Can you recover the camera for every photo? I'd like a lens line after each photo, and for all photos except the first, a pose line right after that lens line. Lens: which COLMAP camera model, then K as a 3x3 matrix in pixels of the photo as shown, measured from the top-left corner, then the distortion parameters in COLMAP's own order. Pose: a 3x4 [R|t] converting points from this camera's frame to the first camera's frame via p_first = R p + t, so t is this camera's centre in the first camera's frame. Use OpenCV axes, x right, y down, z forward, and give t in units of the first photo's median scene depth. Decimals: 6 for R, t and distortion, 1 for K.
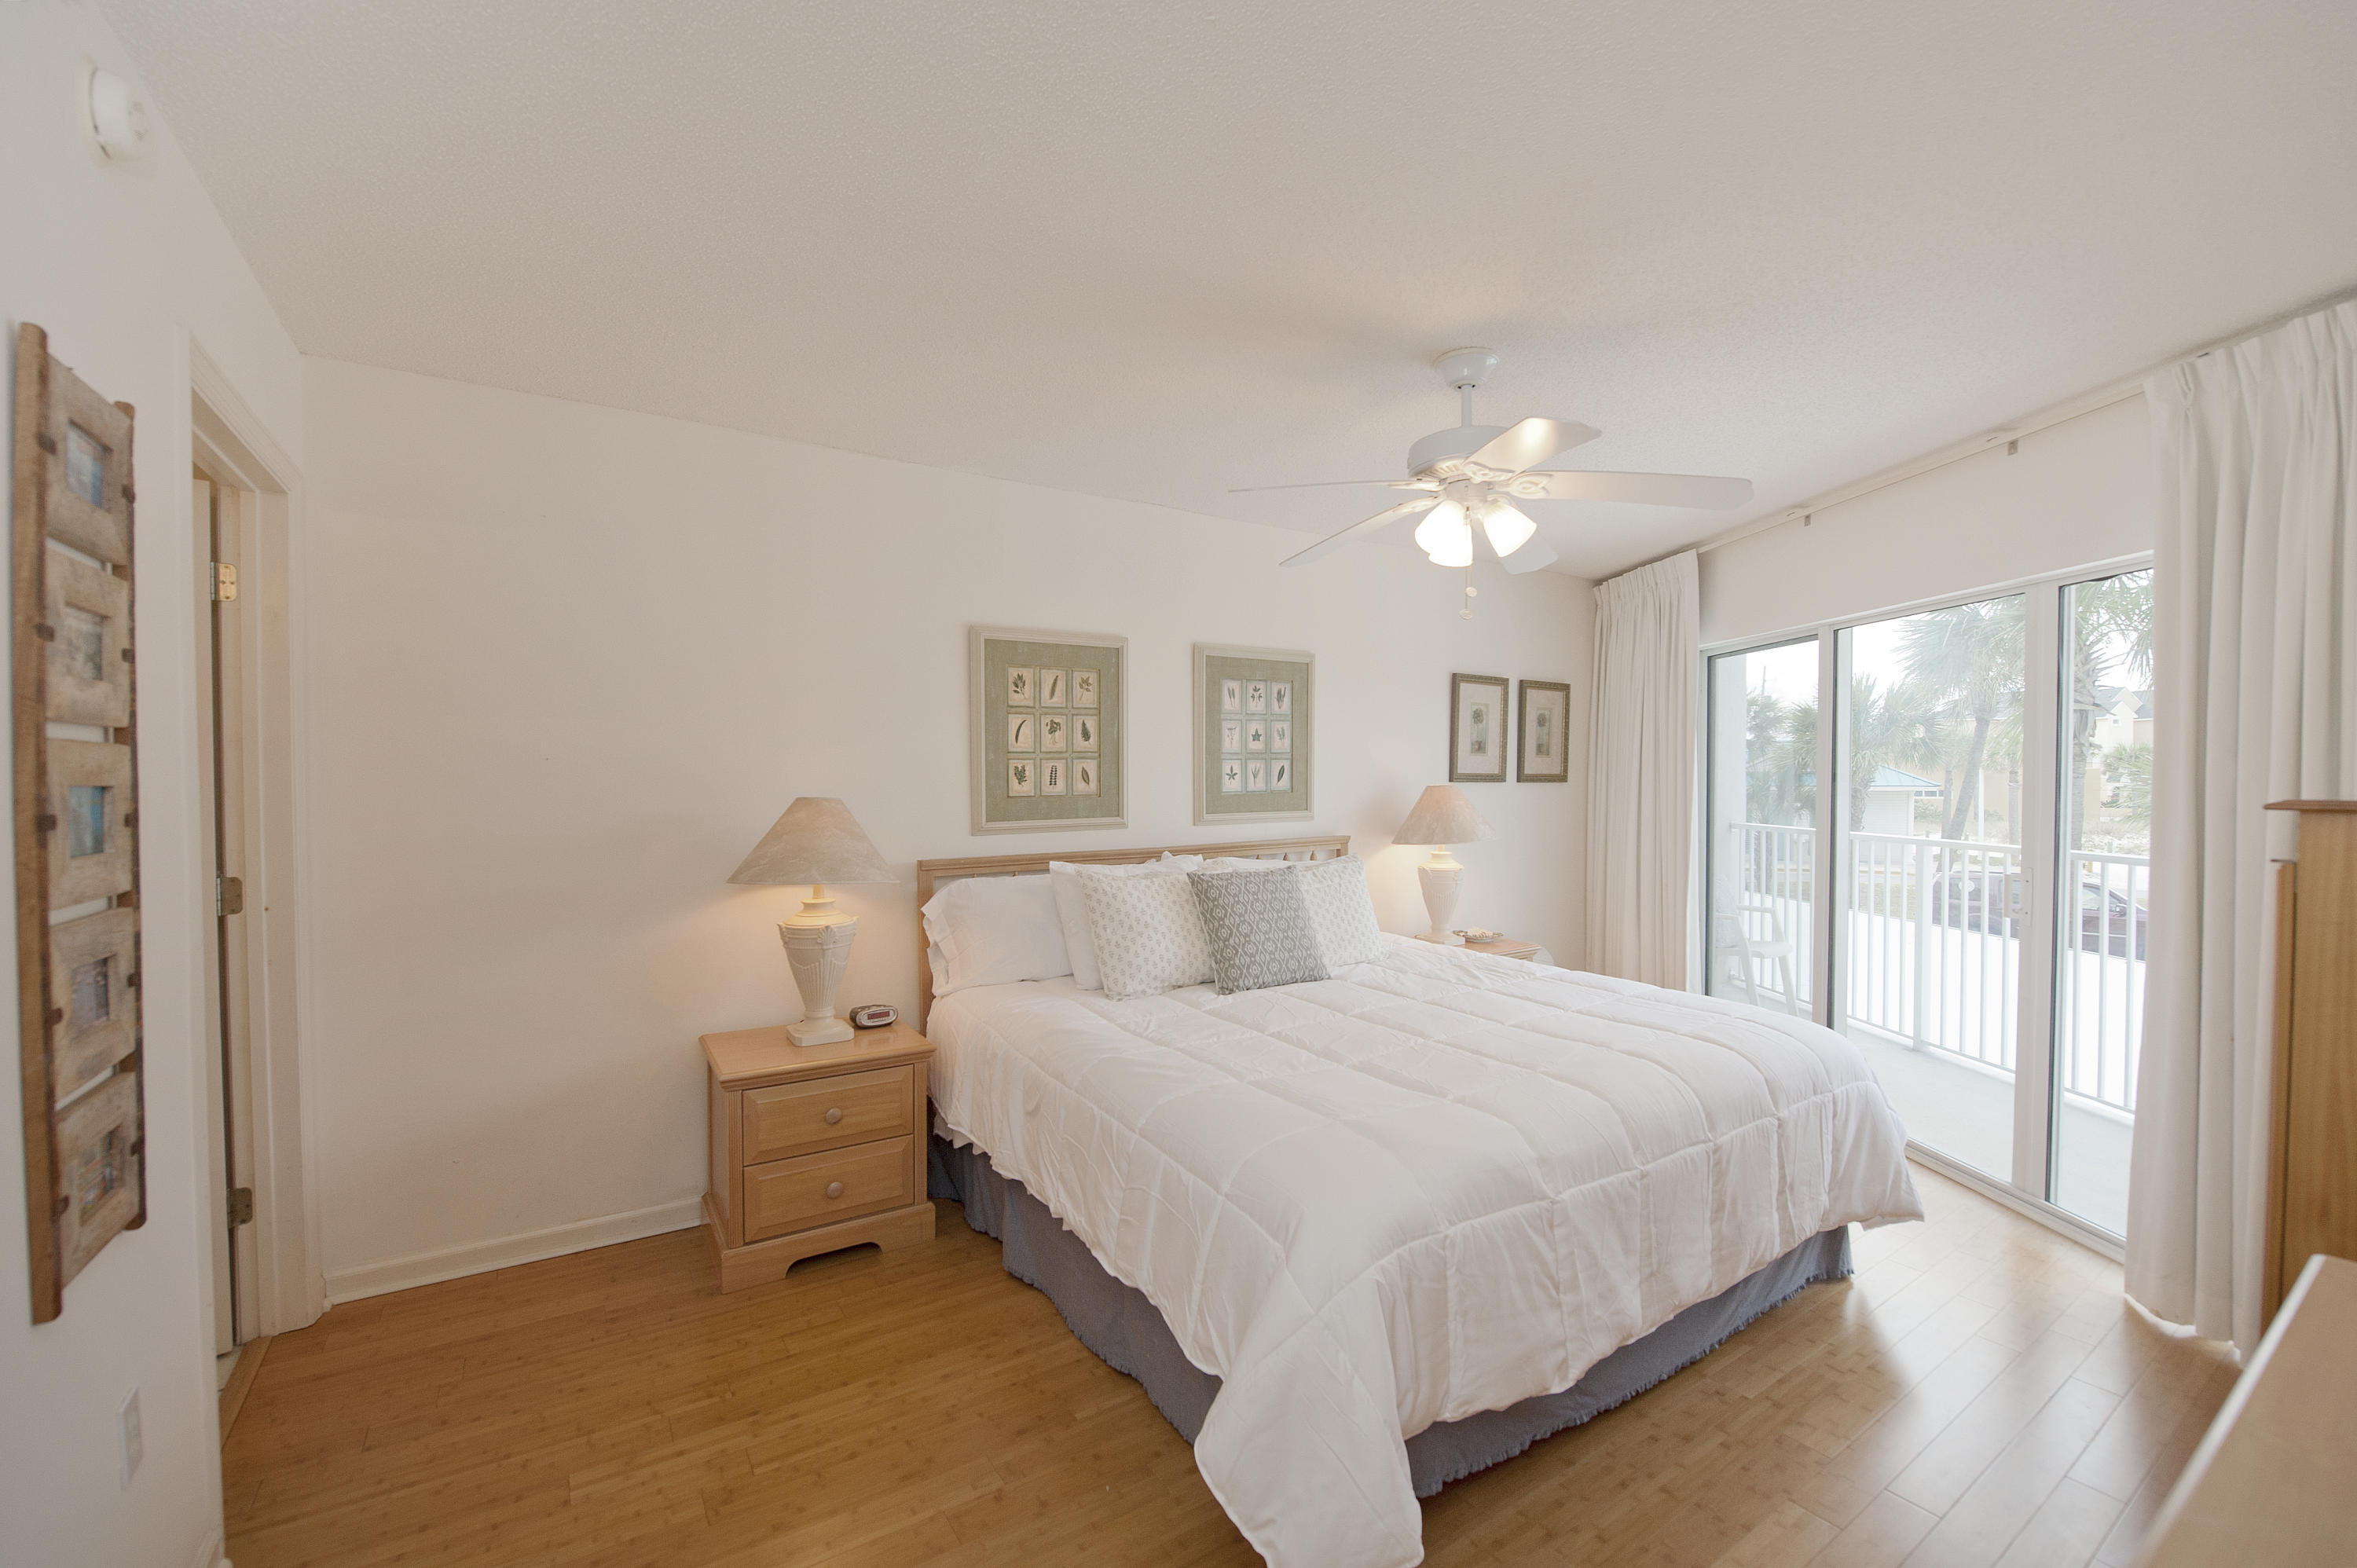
lens RADIAL K [[925.0, 0, 1167.4], [0, 925.0, 796.9], [0, 0, 1]] dist [-0.020935, -0.000833]
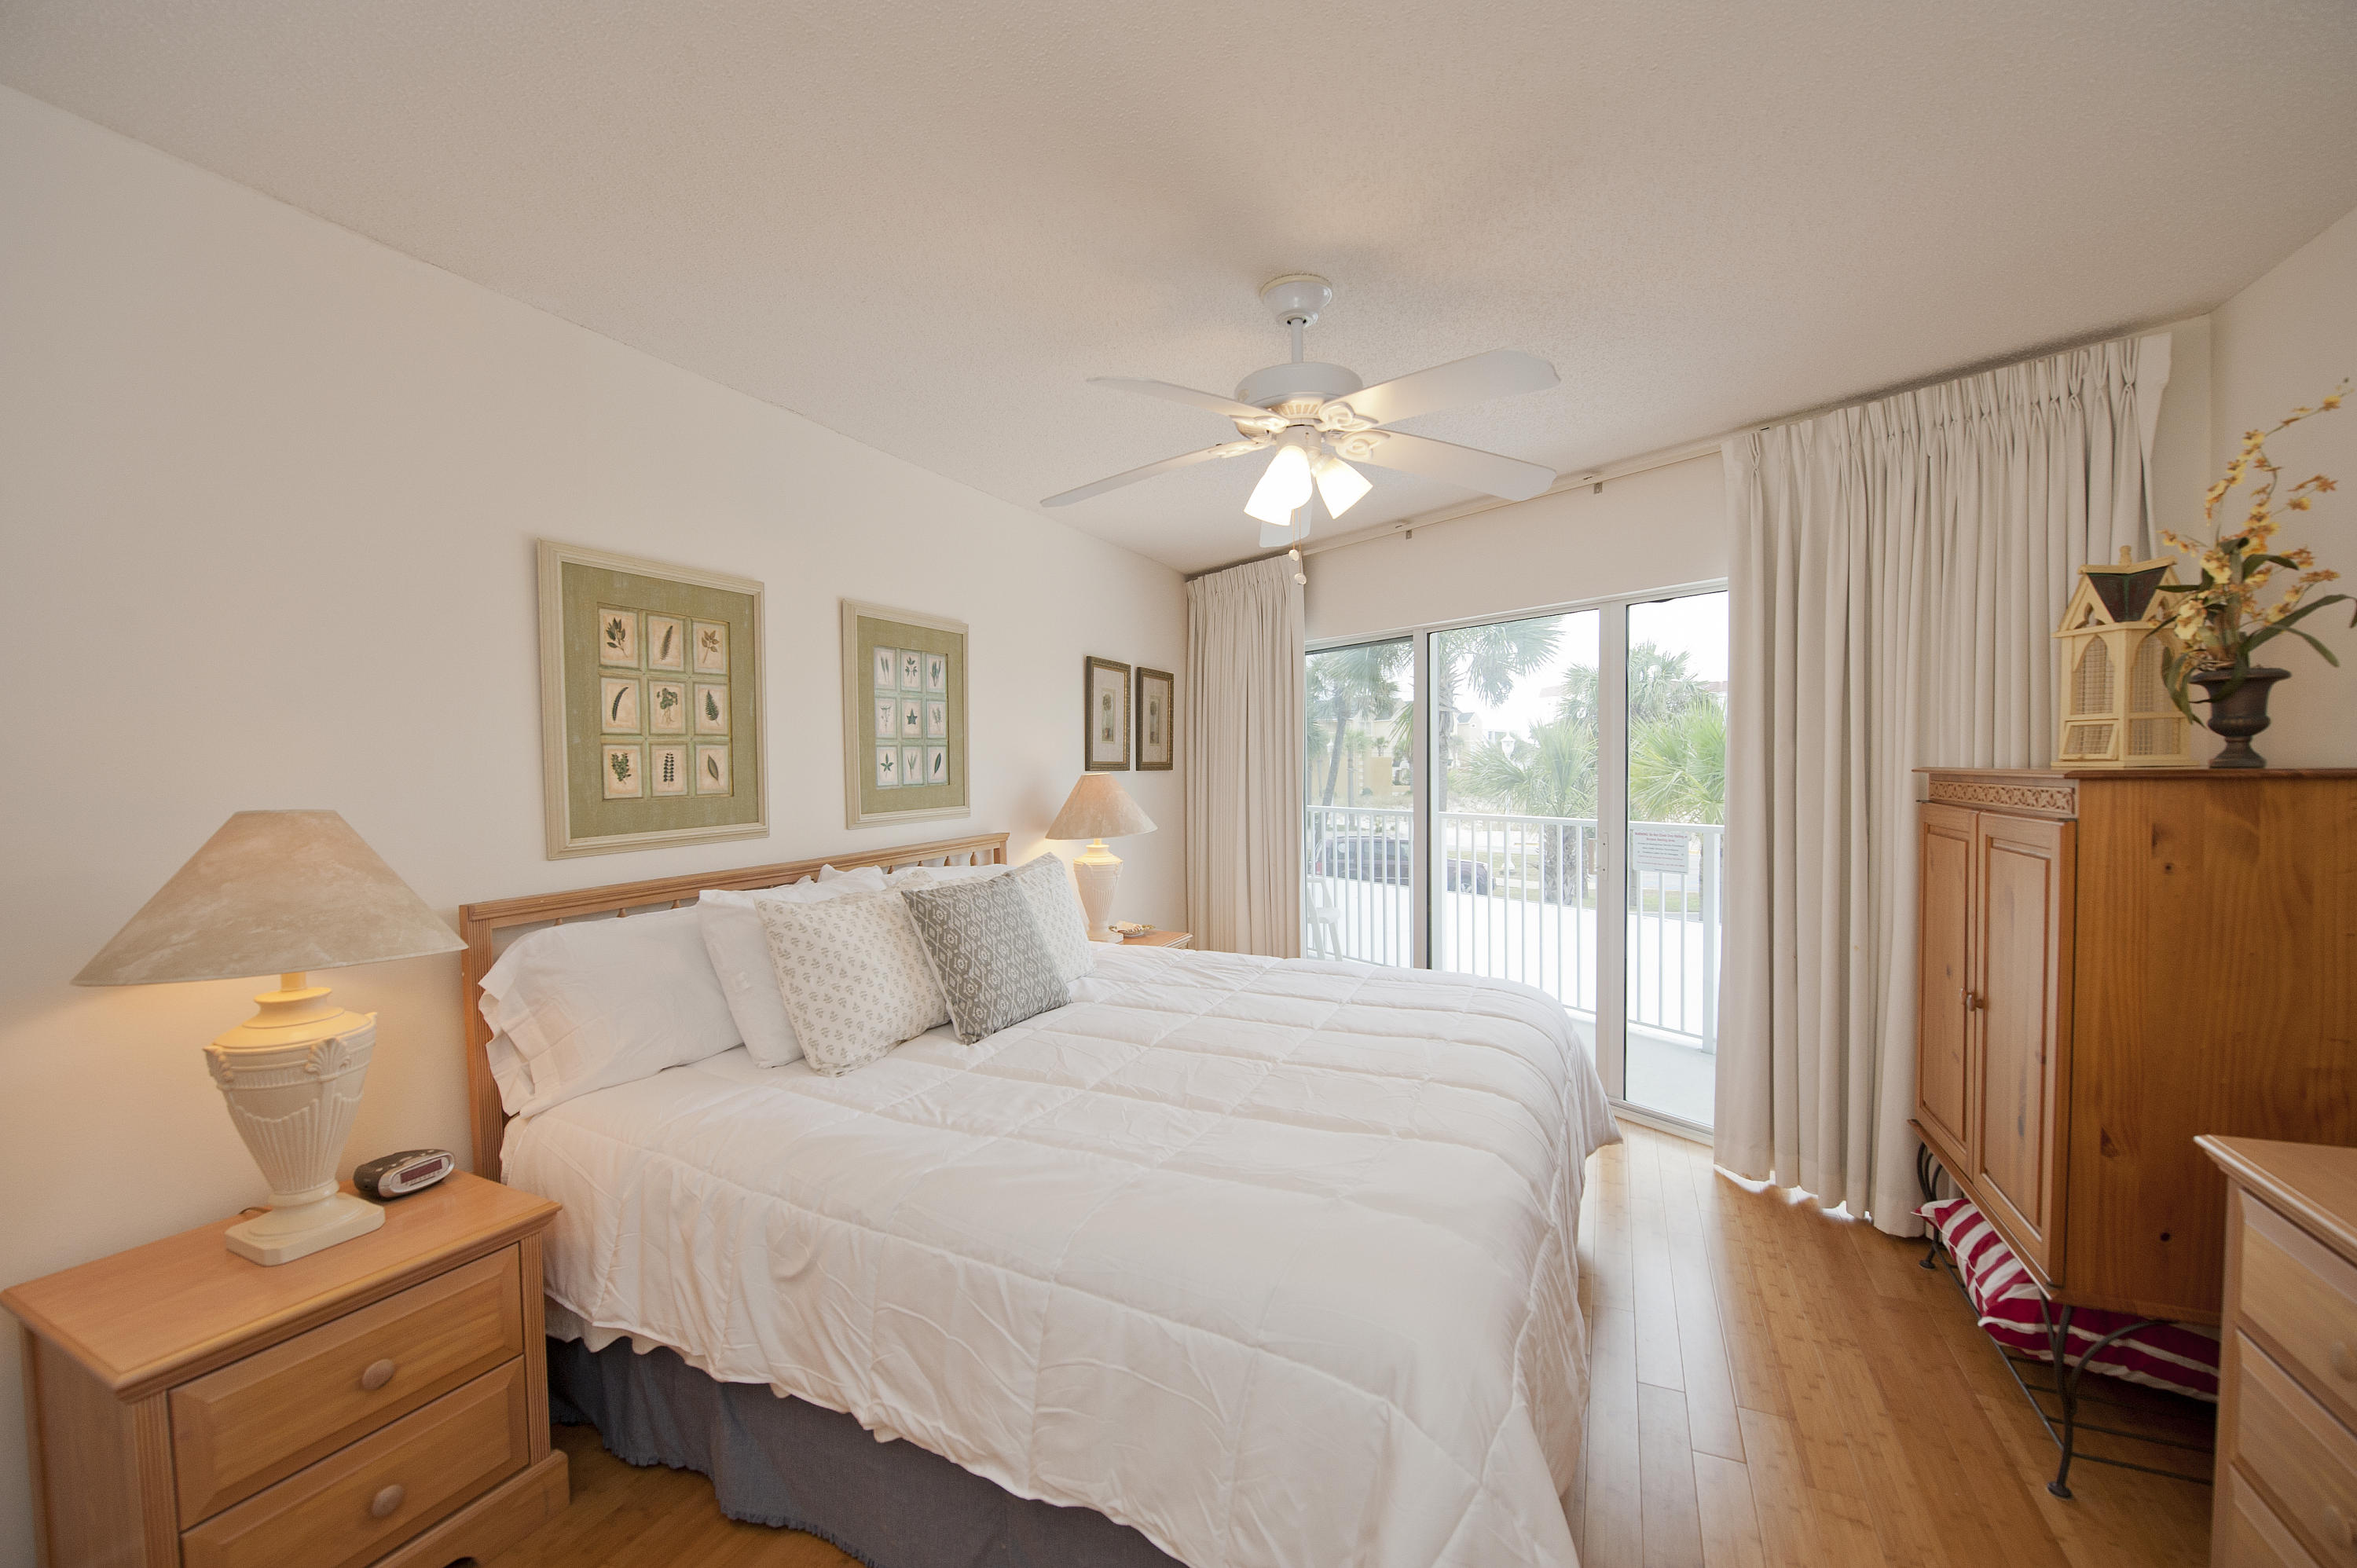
lens RADIAL K [[925.0, 0, 1167.4], [0, 925.0, 796.9], [0, 0, 1]] dist [-0.020935, -0.000833]
pose [[0.850387, -0.027449, 0.525442, -0.177172], [0.023062, 0.999623, 0.014895, -0.002612], [-0.525653, -0.000548, 0.850699, 0.212190]]
